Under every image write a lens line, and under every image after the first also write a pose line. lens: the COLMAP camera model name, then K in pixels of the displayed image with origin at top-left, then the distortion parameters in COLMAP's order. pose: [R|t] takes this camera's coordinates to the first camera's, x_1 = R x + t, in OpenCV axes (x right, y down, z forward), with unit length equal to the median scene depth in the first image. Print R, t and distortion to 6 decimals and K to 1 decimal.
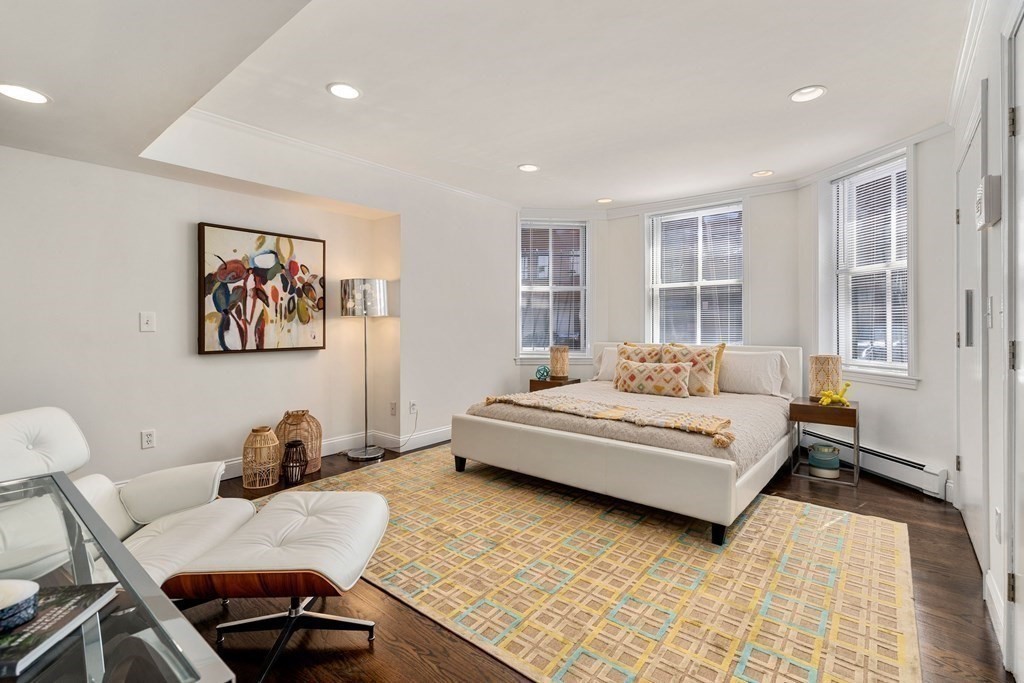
lens RADIAL K [[470.1, 0, 511.3], [0, 470.1, 331.7], [0, 0, 1]] dist [-0.000122, 0.000478]
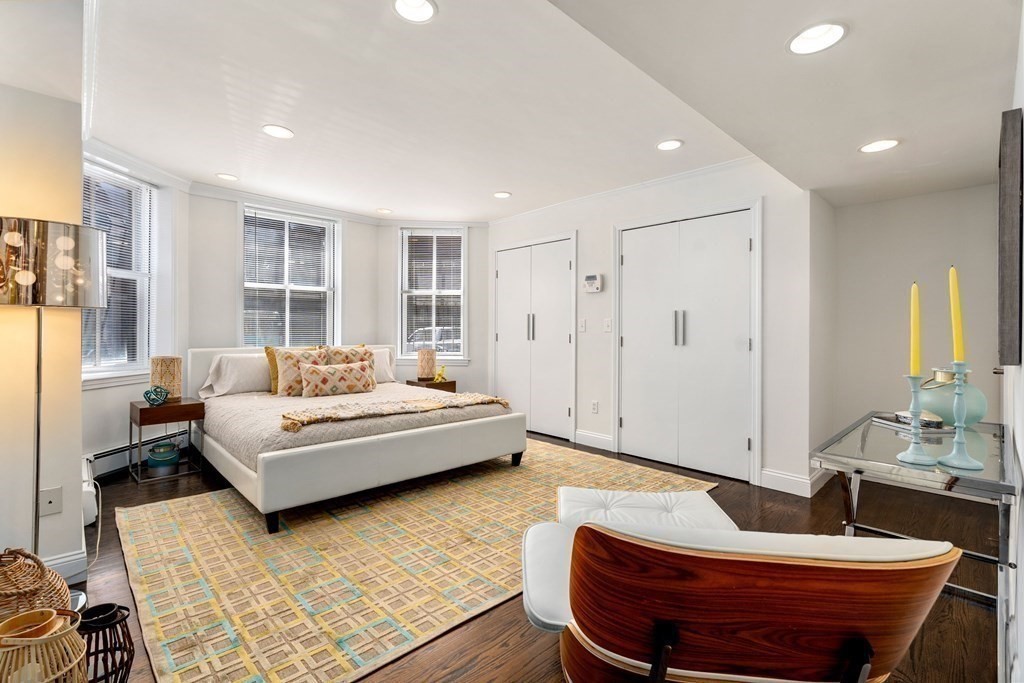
lens RADIAL K [[470.1, 0, 511.3], [0, 470.1, 331.7], [0, 0, 1]] dist [-0.000122, 0.000478]
pose [[0.115229, -0.002916, 0.993335, -0.700882], [0.001008, 0.999996, 0.002818, -0.009198], [-0.993338, 0.000677, 0.115231, 0.499673]]
